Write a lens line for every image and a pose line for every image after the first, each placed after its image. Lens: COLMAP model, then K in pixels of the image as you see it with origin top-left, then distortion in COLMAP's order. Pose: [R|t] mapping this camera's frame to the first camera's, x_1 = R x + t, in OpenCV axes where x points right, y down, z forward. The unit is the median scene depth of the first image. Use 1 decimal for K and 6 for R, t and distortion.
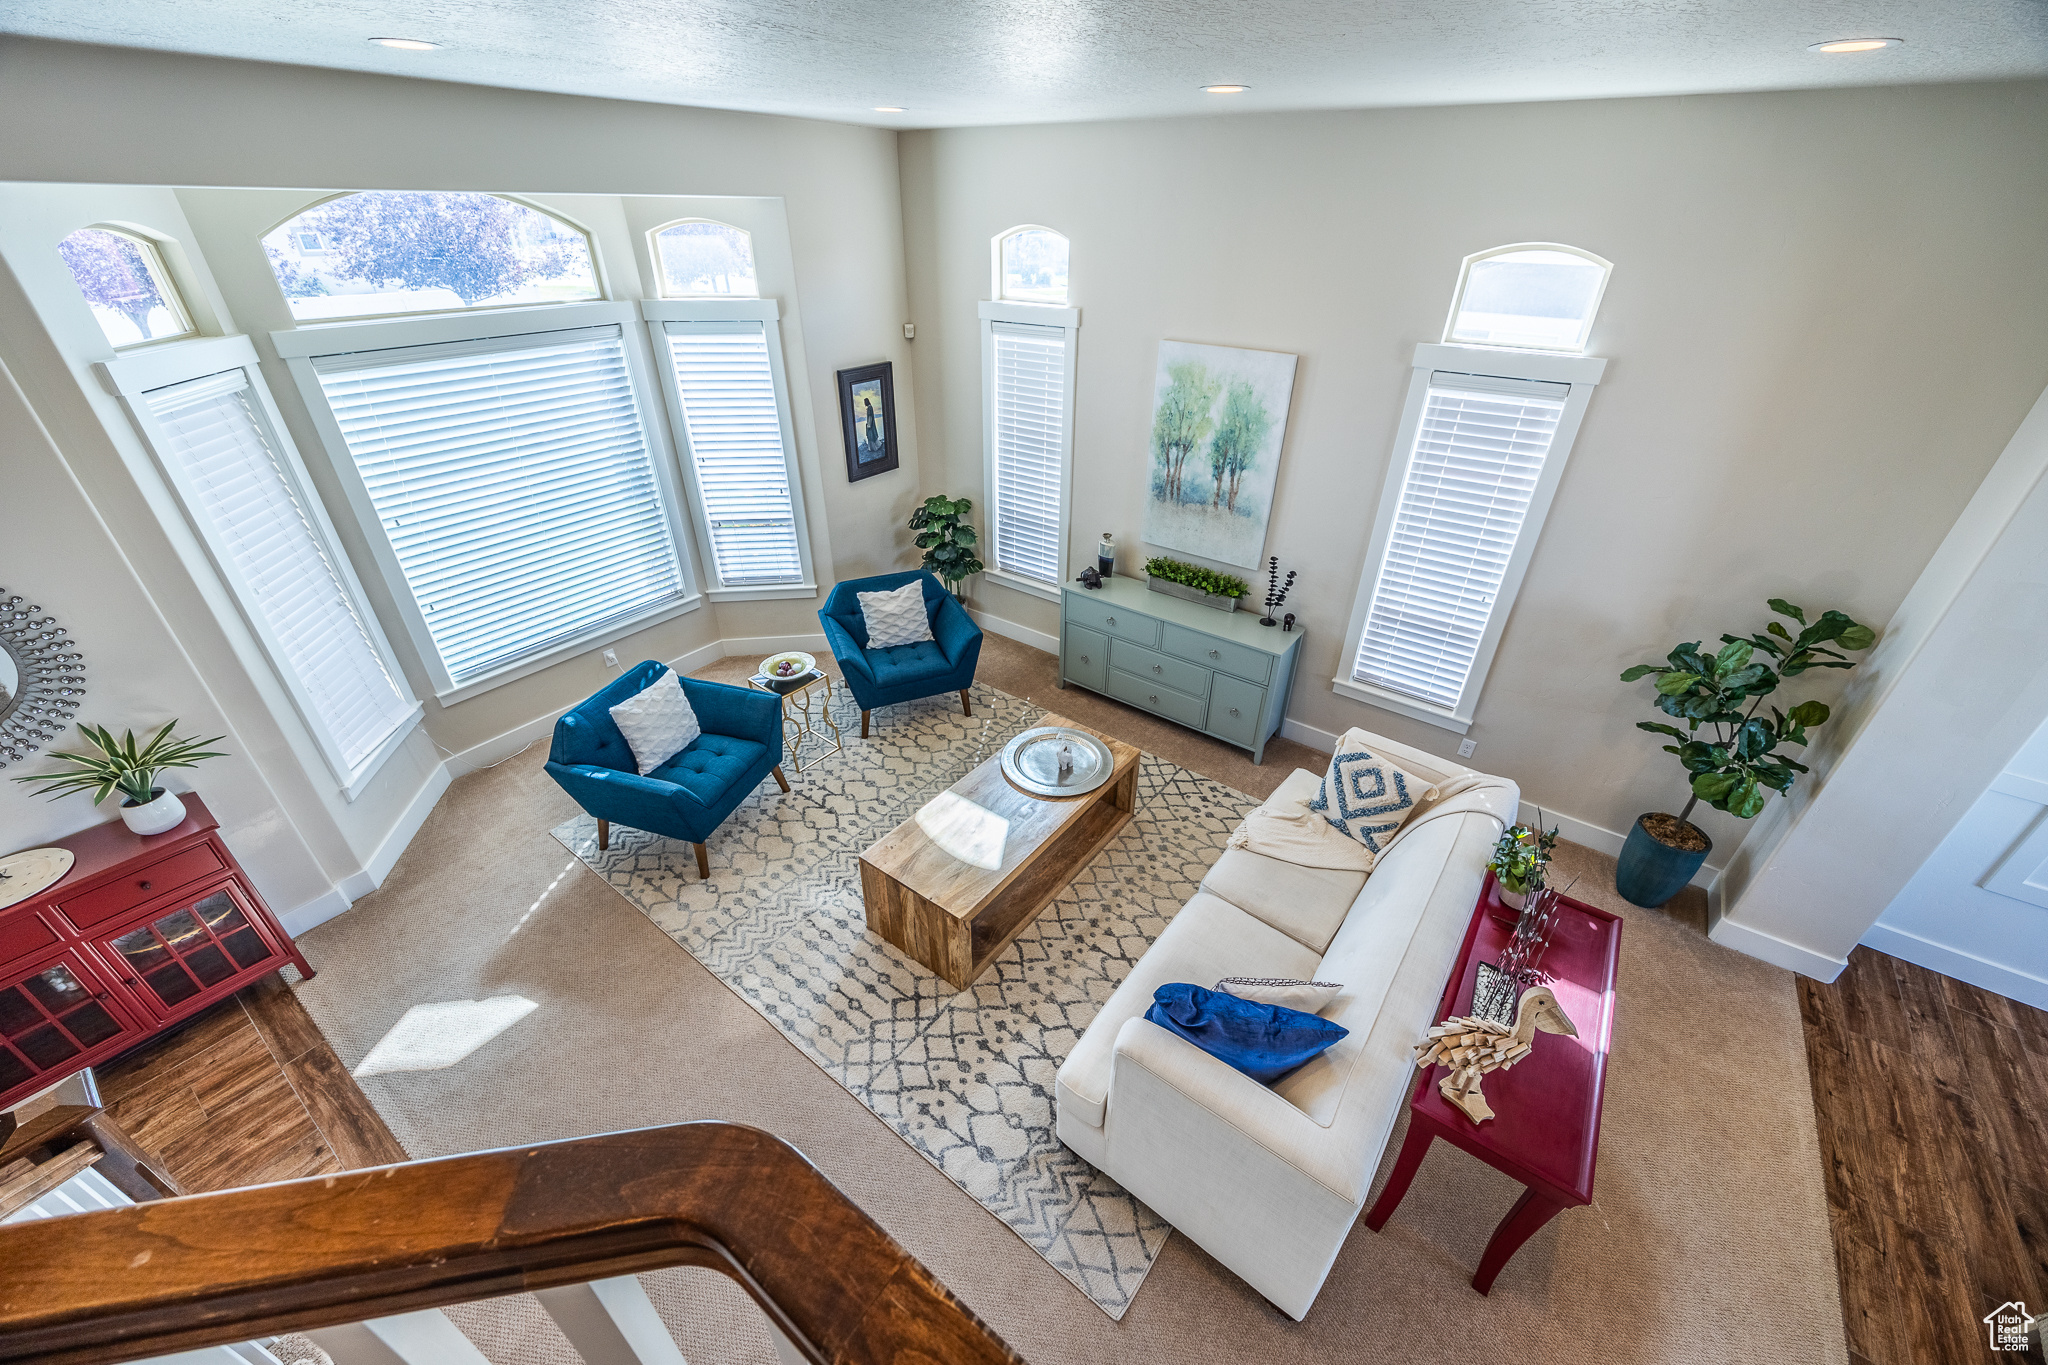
lens RADIAL K [[775.0, 0, 1027.0], [0, 775.0, 682.1], [0, 0, 1]] dist [-0.002076, -0.000110]
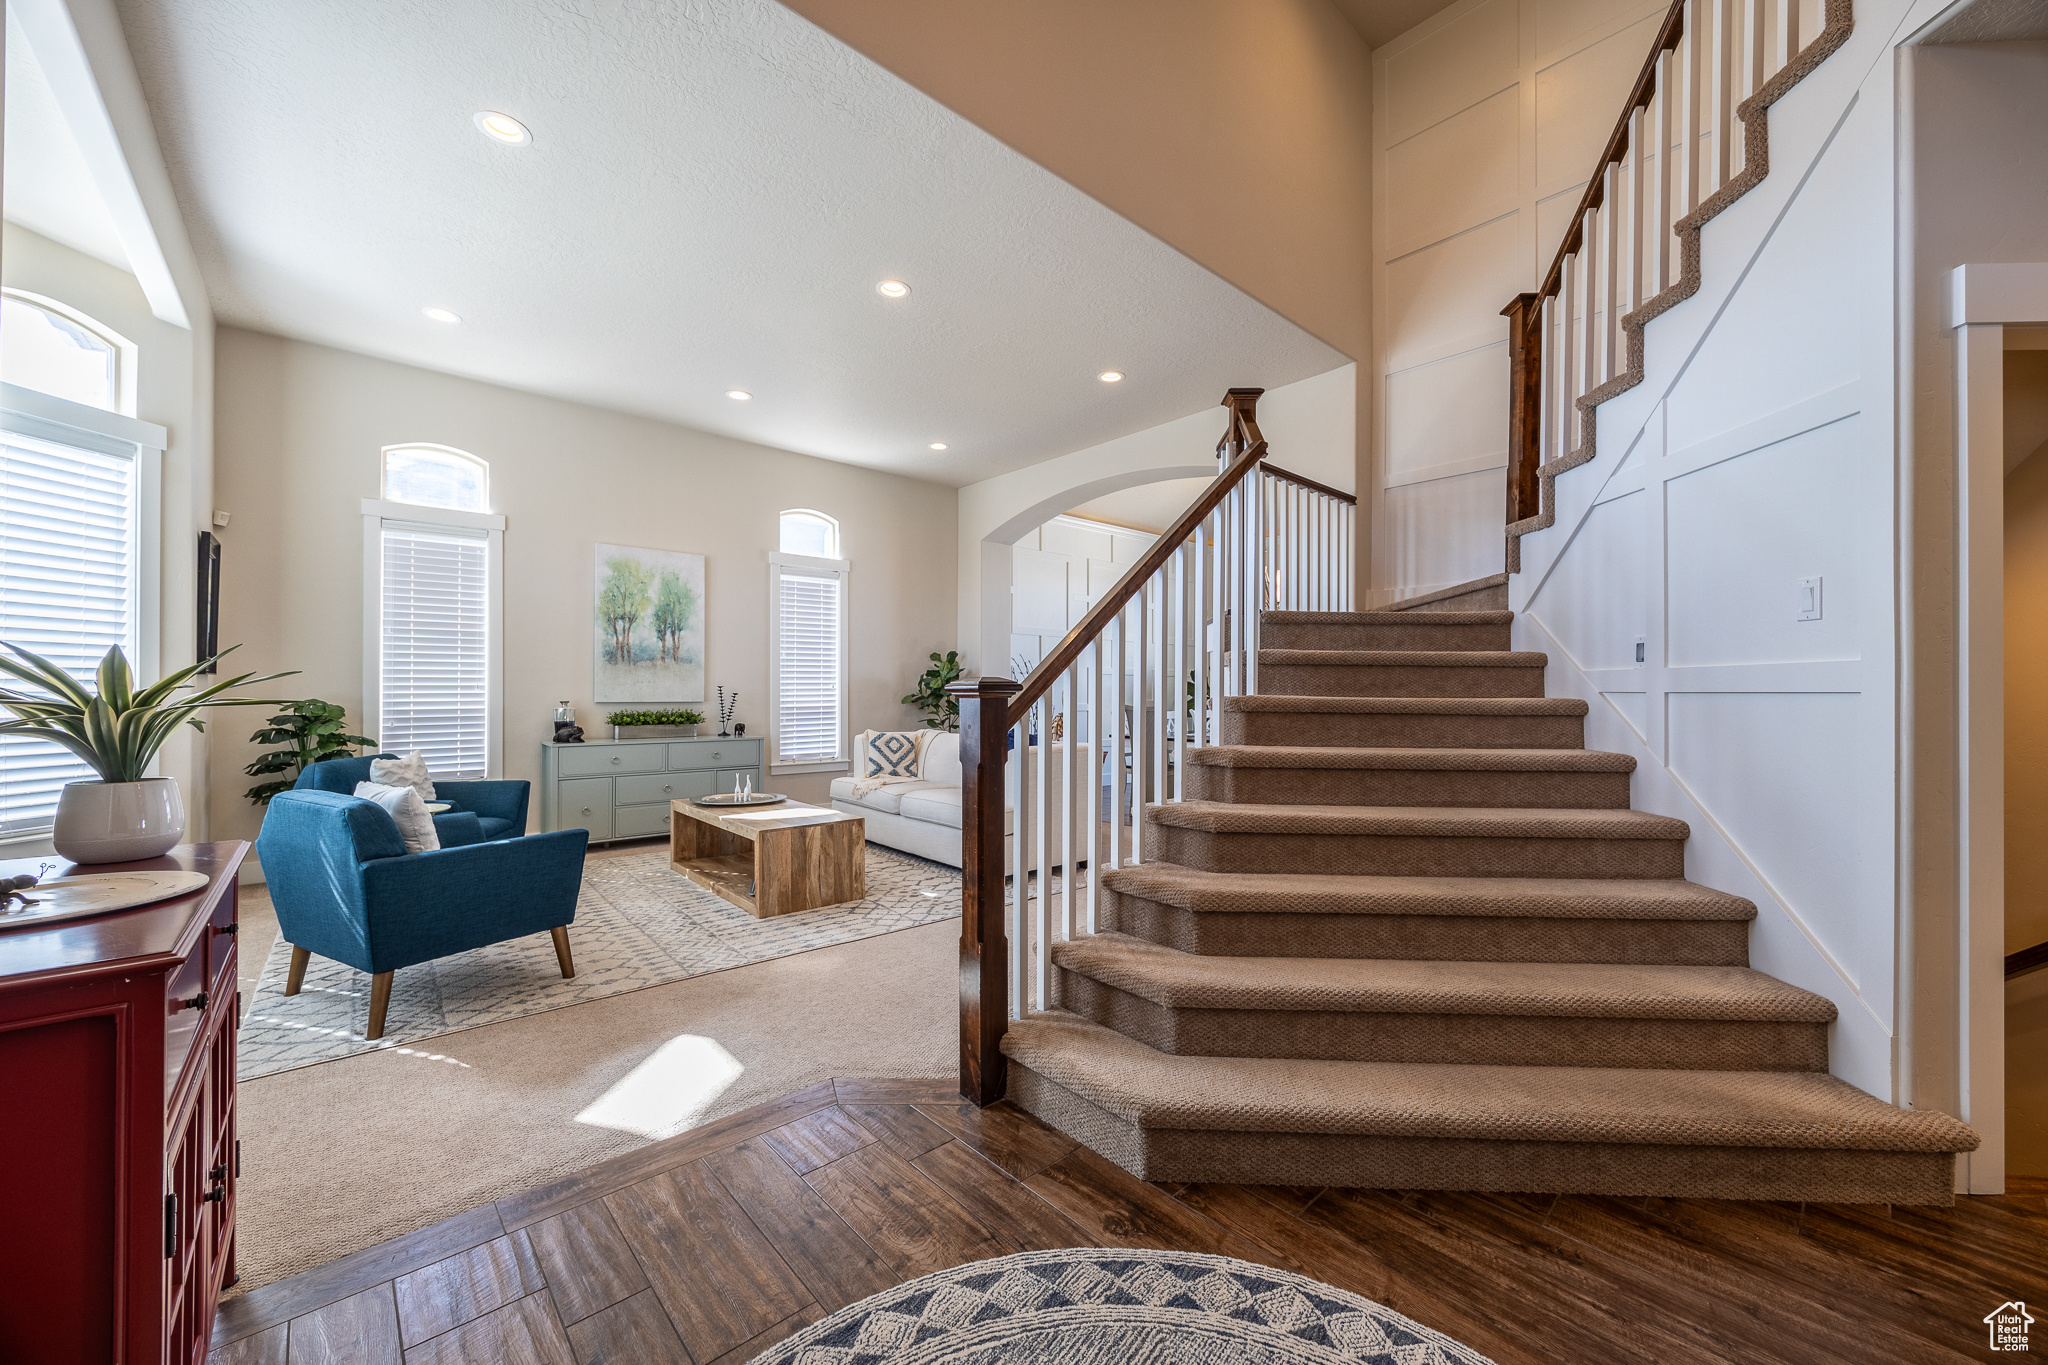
lens RADIAL K [[775.0, 0, 1033.5], [0, 775.0, 687.0], [0, 0, 1]] dist [-0.002076, -0.000110]
pose [[0.206453, -0.006734, 0.978433, -0.949997], [0.506614, 0.856236, -0.101005, 0.275288], [-0.837090, 0.516541, 0.180185, 0.259531]]
